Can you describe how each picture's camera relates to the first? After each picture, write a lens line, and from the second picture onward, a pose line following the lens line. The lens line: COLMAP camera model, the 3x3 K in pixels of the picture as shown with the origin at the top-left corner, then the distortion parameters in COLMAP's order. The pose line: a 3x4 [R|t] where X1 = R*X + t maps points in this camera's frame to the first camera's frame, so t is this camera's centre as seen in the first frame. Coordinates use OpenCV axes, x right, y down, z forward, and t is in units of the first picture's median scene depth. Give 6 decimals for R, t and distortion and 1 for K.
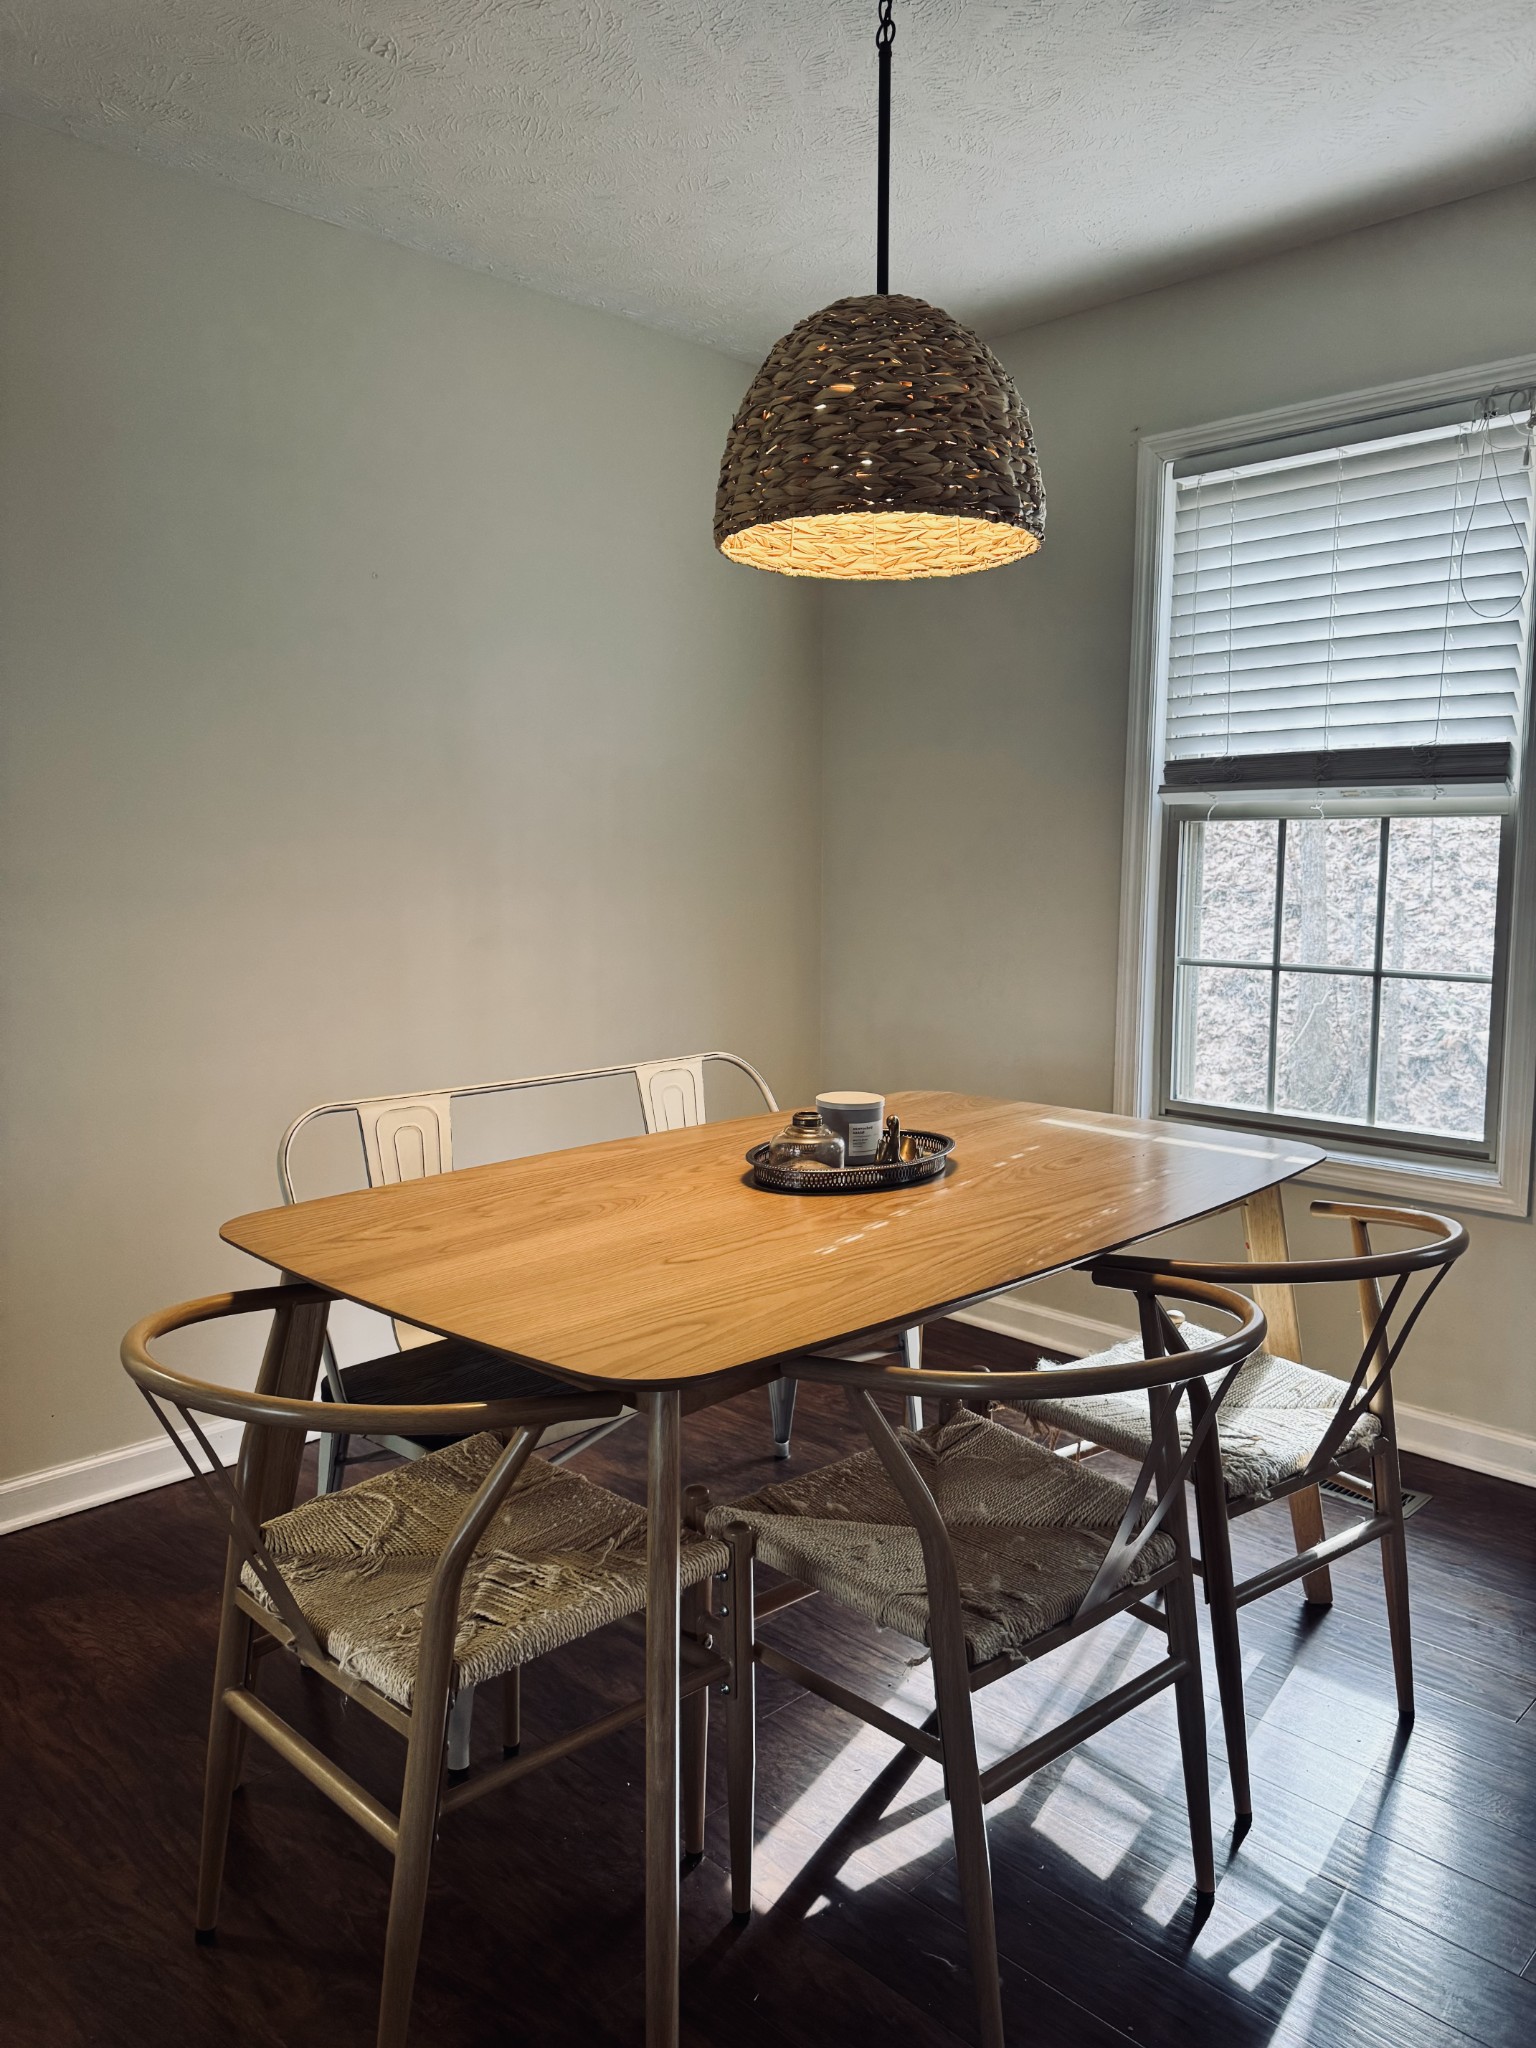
lens RADIAL K [[1490.6, 0, 776.8], [0, 1490.6, 998.9], [0, 0, 1]] dist [0.094228, -0.115167]
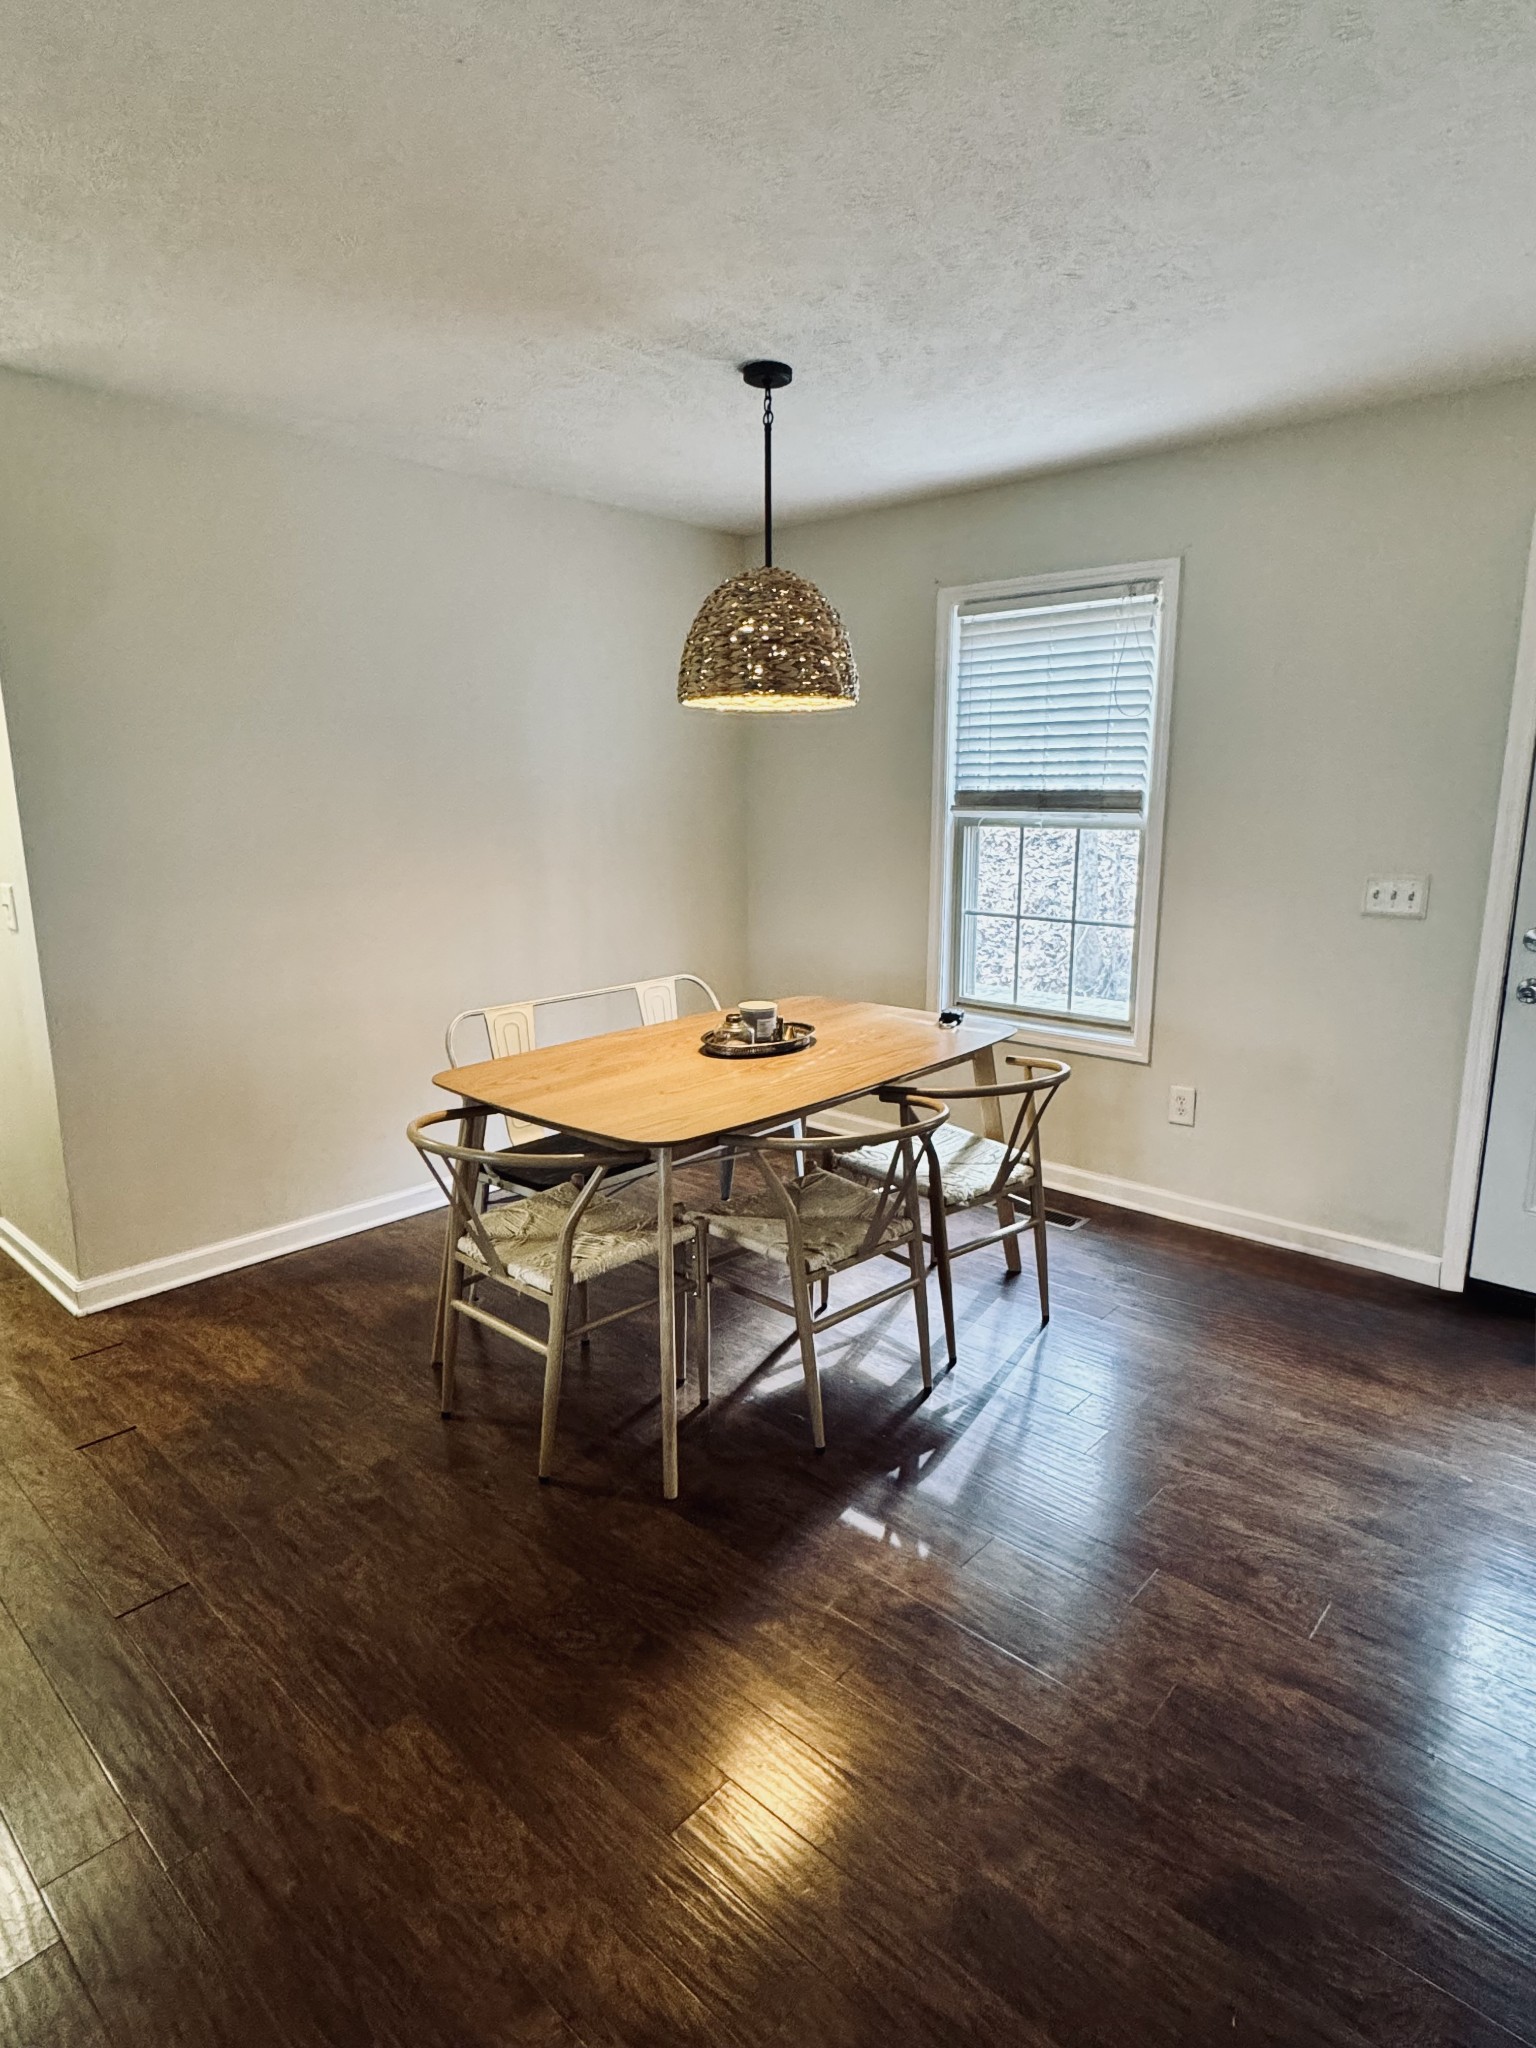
lens RADIAL K [[1148.6, 0, 768.0], [0, 1148.6, 1024.0], [0, 0, 1]] dist [-0.008140, -0.000664]
pose [[0.999259, -0.014504, 0.035665, 0.013591], [0.010786, 0.994695, 0.102302, -0.063251], [-0.036960, -0.101841, 0.994114, -0.460723]]
